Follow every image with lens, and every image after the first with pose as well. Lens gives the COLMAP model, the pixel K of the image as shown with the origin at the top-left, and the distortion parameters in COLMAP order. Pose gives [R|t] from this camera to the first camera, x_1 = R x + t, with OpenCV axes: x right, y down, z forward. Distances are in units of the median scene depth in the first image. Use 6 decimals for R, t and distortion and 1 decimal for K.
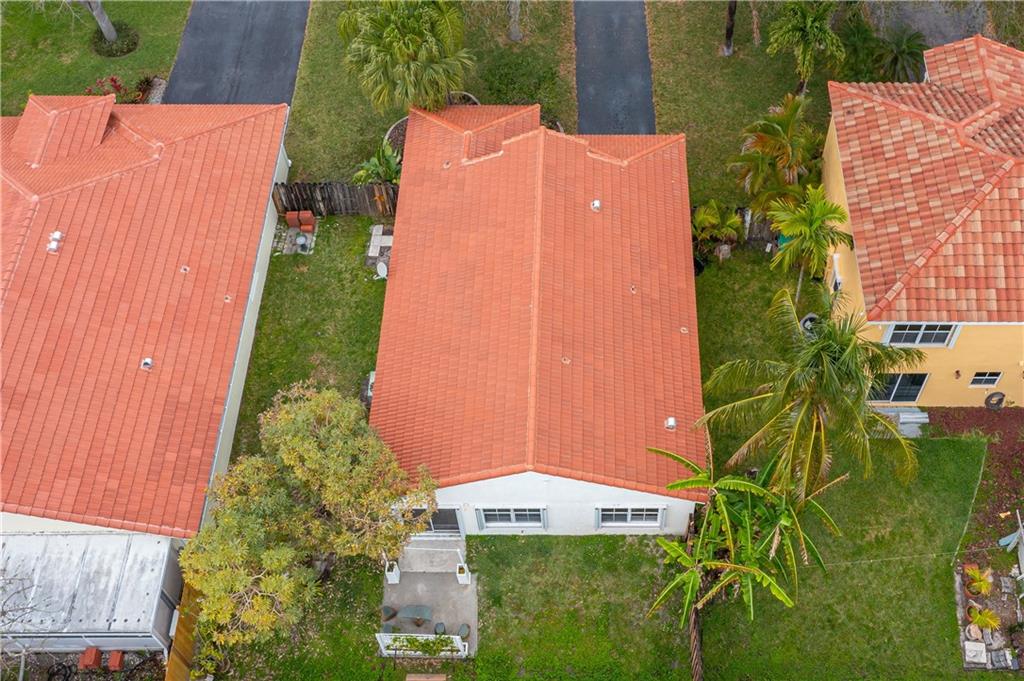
lens RADIAL K [[814.8, 0, 511.3], [0, 814.8, 344.9], [0, 0, 1]] dist [0.003553, 0.000985]
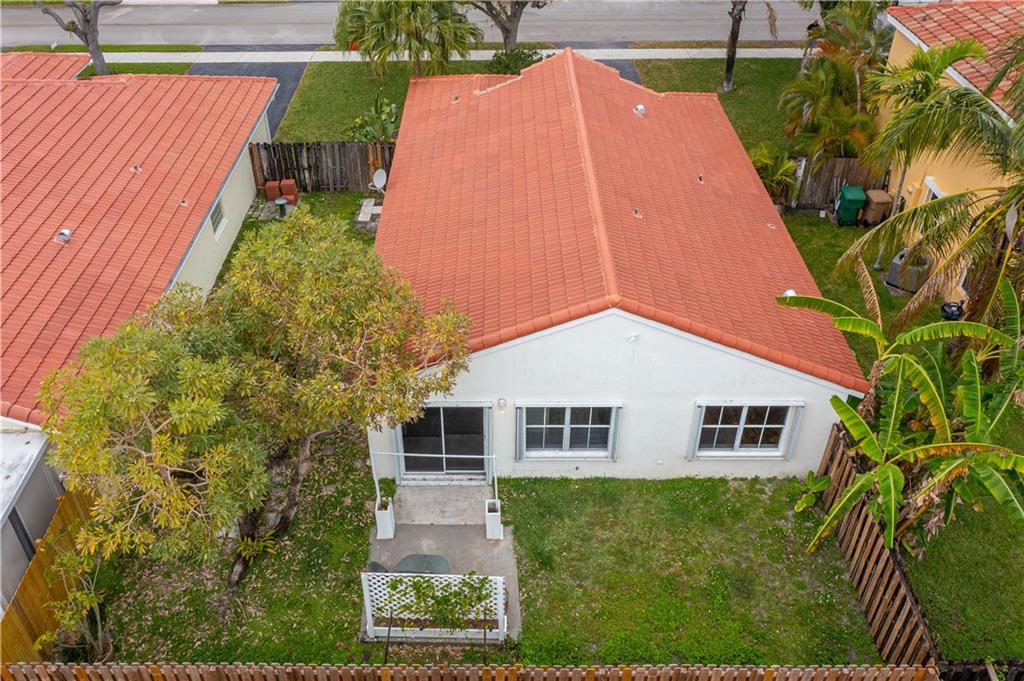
lens RADIAL K [[816.3, 0, 495.8], [0, 816.3, 227.2], [0, 0, 1]] dist [0.003505, -0.000230]
pose [[0.999876, 0.013560, 0.007977, -0.063441], [-0.010909, 0.962934, -0.269517, 0.223857], [-0.011336, 0.269397, 0.962963, 0.296705]]
